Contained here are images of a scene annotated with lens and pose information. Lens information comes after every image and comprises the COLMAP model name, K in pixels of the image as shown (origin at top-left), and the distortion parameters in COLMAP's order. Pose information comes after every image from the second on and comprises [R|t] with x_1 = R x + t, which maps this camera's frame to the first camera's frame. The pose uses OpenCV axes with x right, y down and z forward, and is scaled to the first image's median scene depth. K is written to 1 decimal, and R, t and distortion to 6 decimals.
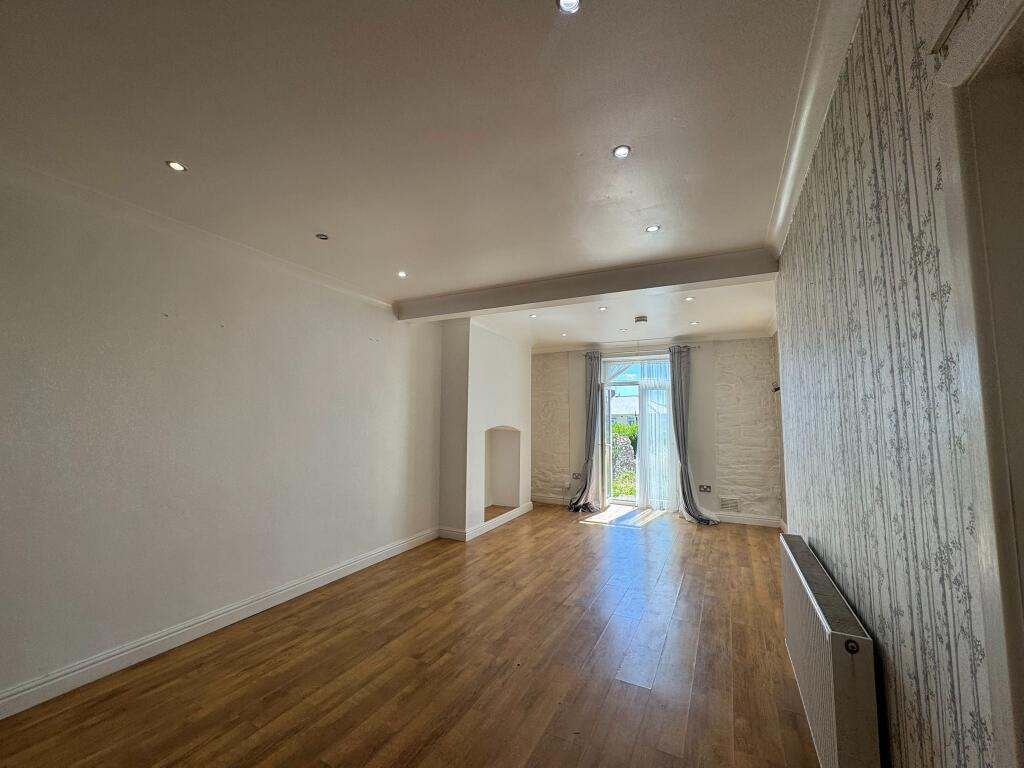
lens RADIAL K [[411.4, 0, 511.1], [0, 411.4, 382.0], [0, 0, 1]] dist [-0.002369, 0.000338]
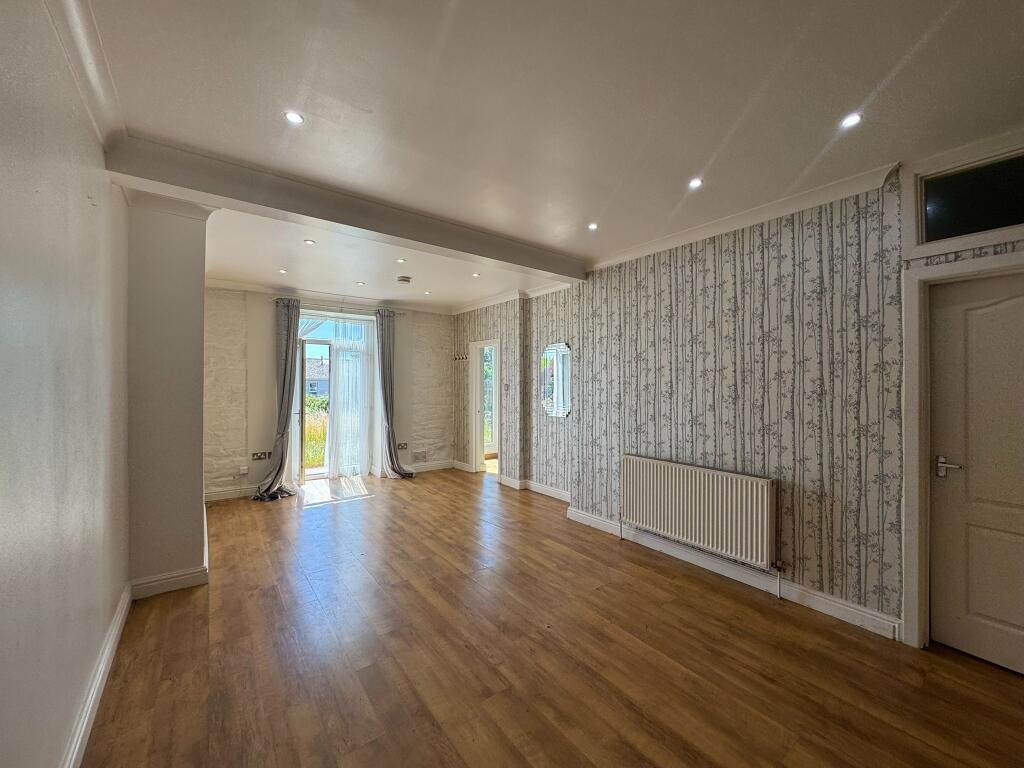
lens RADIAL K [[411.4, 0, 512.5], [0, 411.4, 380.6], [0, 0, 1]] dist [-0.002369, 0.000338]
pose [[0.427311, 0.000574, 0.904104, -0.390824], [-0.078792, 0.996219, 0.036608, 0.025121], [-0.900665, -0.086879, 0.425740, 0.297751]]
